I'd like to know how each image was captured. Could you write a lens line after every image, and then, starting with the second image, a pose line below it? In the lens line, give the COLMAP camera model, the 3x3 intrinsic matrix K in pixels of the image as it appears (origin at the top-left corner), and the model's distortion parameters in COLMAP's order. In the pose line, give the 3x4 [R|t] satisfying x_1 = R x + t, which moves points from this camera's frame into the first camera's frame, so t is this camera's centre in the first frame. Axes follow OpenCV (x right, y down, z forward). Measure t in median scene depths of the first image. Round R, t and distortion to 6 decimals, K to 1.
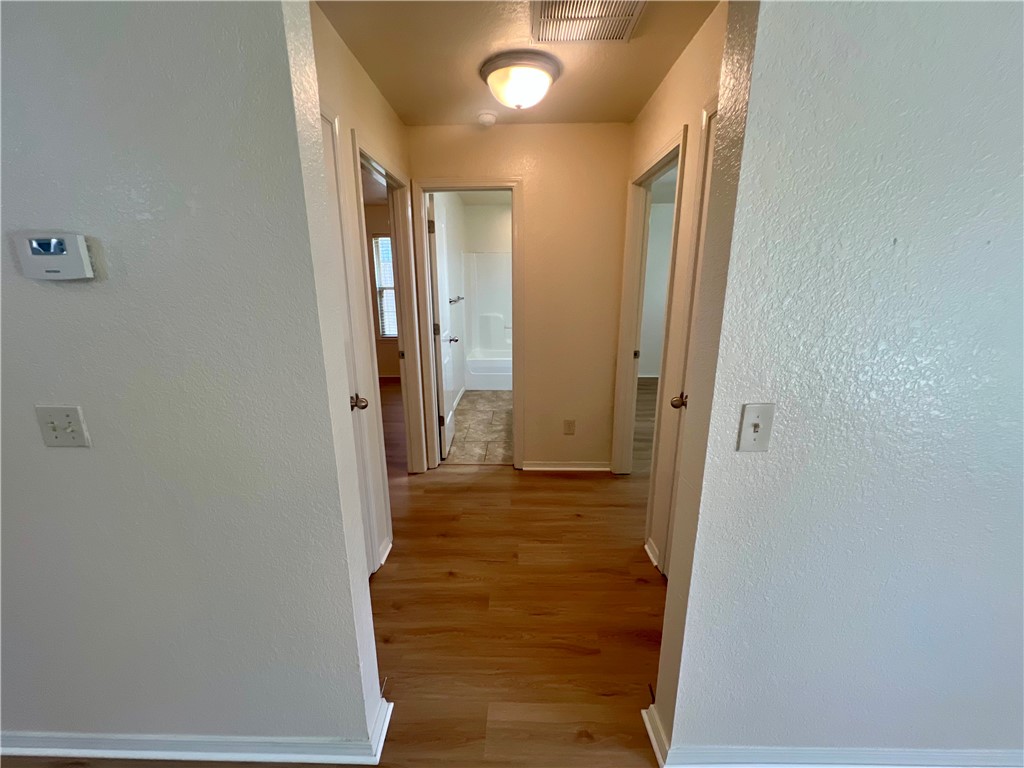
lens RADIAL K [[406.1, 0, 512.1], [0, 406.1, 385.5], [0, 0, 1]] dist [-0.018909, 0.000030]
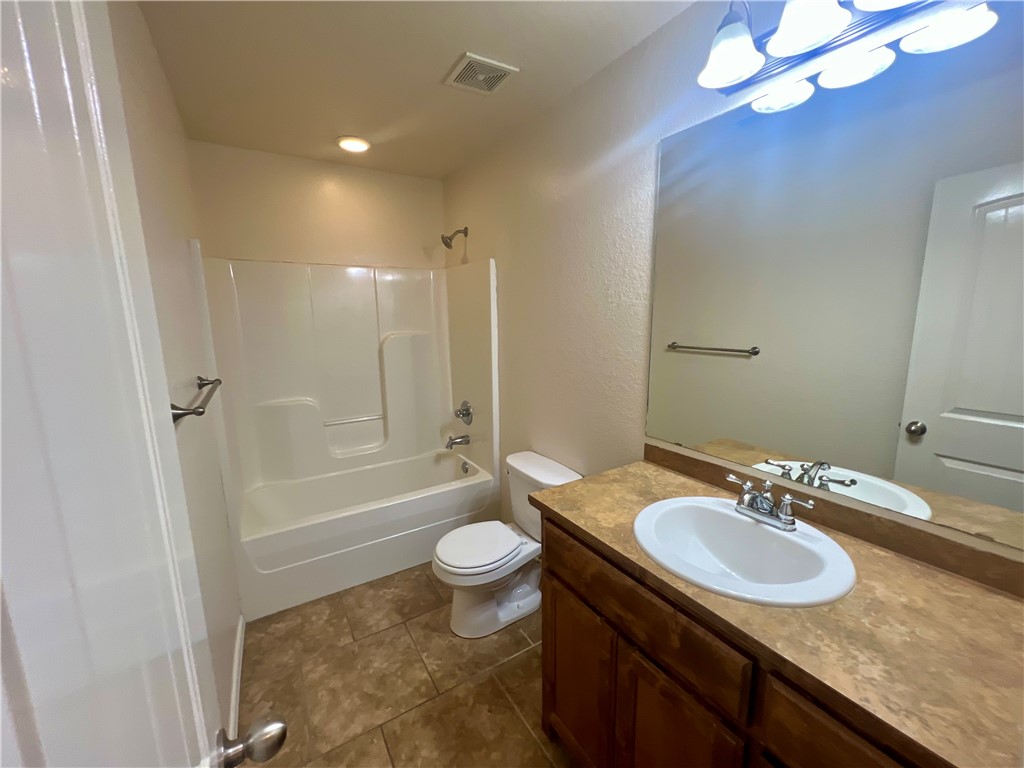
lens RADIAL K [[406.1, 0, 514.2], [0, 406.1, 378.4], [0, 0, 1]] dist [-0.018909, 0.000030]
pose [[0.839827, -0.092673, 0.534885, -0.090310], [0.145411, 0.987717, -0.057181, -0.161926], [-0.523016, 0.125801, 0.842988, 0.569019]]
